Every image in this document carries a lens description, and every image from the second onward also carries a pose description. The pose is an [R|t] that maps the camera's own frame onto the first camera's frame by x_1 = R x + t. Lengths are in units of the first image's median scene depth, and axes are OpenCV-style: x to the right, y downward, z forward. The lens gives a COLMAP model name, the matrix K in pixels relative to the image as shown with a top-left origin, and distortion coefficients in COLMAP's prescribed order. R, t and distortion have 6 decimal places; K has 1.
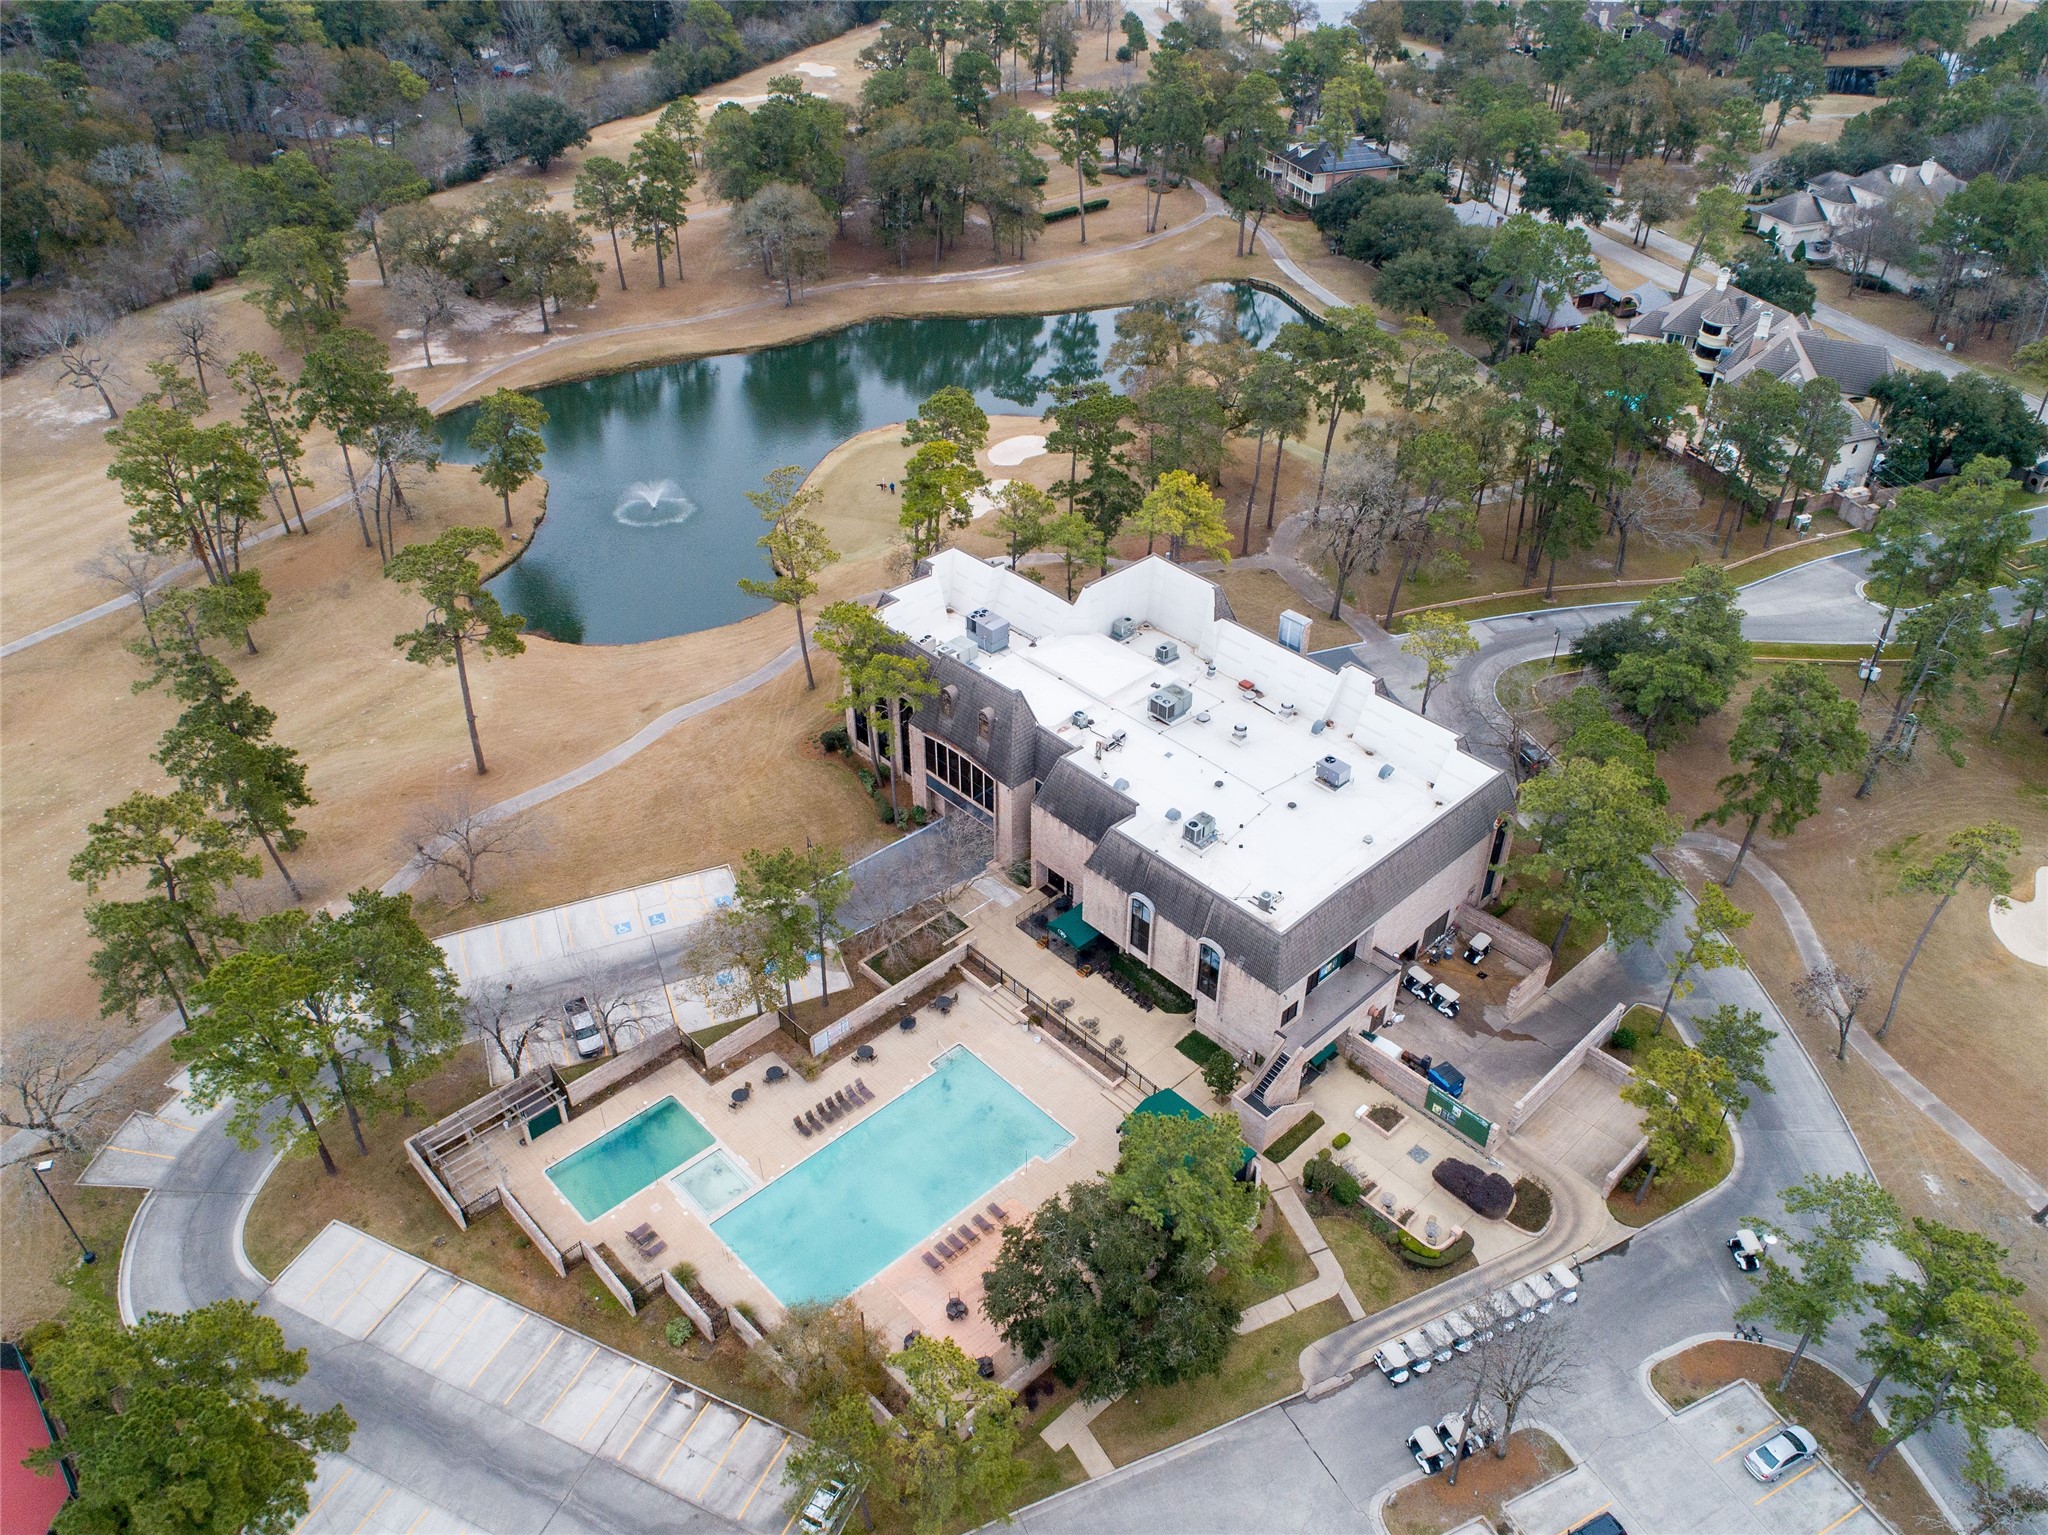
lens RADIAL K [[1548.0, 0, 1024.0], [0, 1548.0, 767.5], [0, 0, 1]] dist [-0.031173, 0.019095]
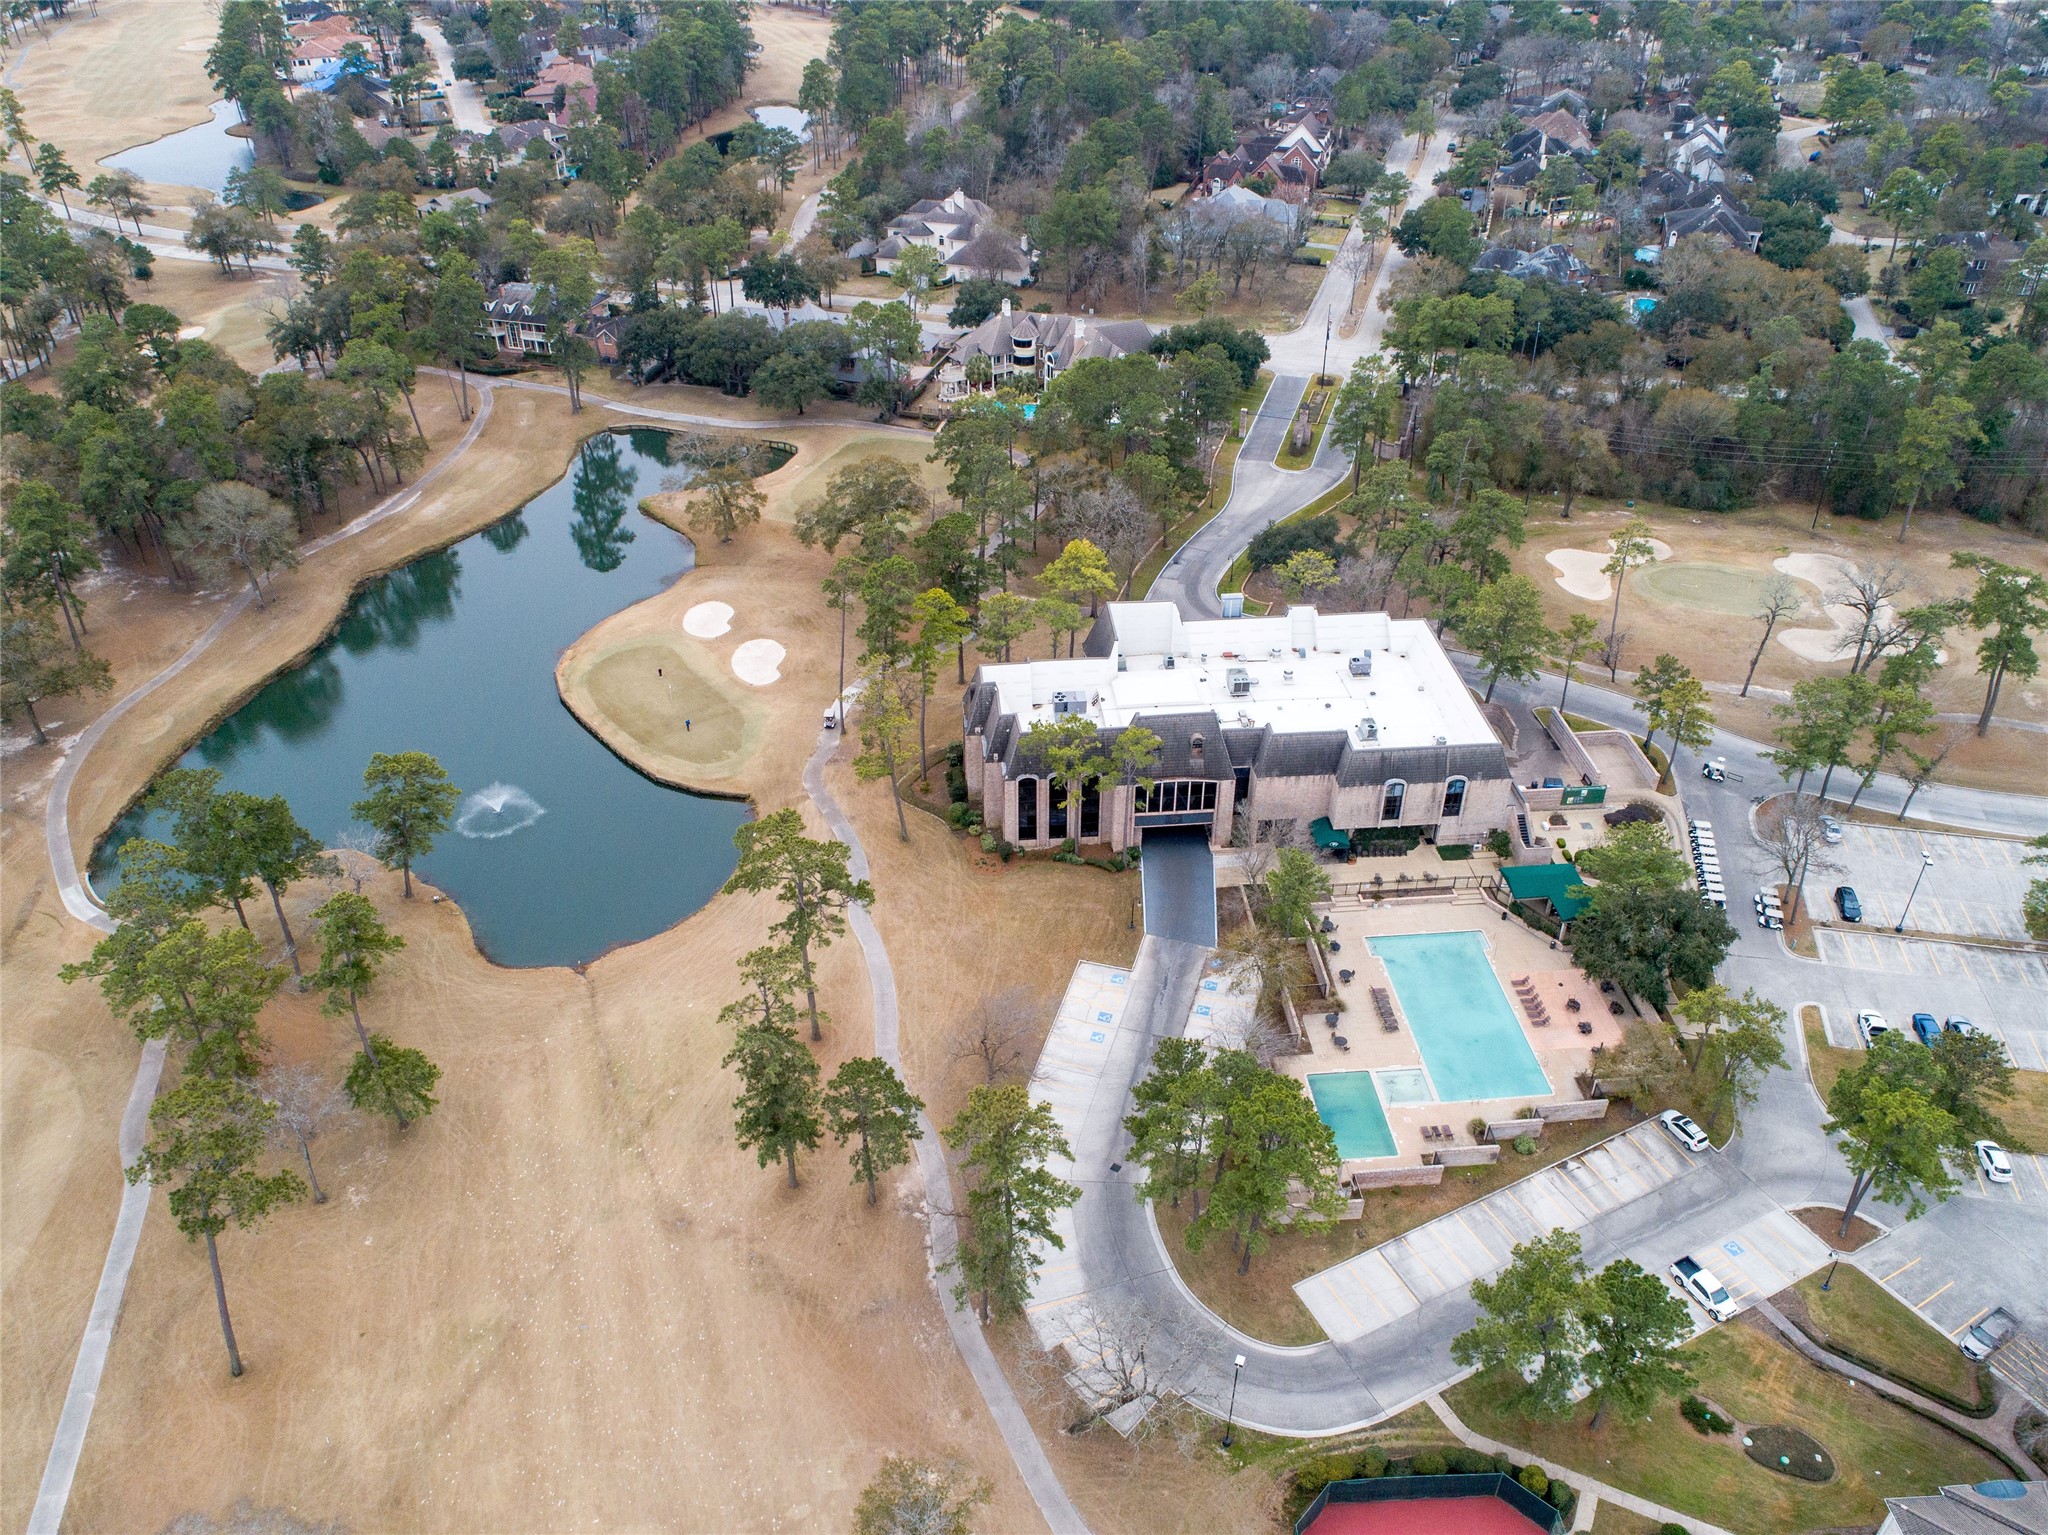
lens RADIAL K [[1548.0, 0, 1024.0], [0, 1548.0, 767.5], [0, 0, 1]] dist [-0.031173, 0.019095]
pose [[0.621011, -0.446464, 0.644217, -1.091878], [0.468624, 0.870324, 0.151421, -0.315891], [-0.628282, 0.207862, 0.749704, 0.133088]]
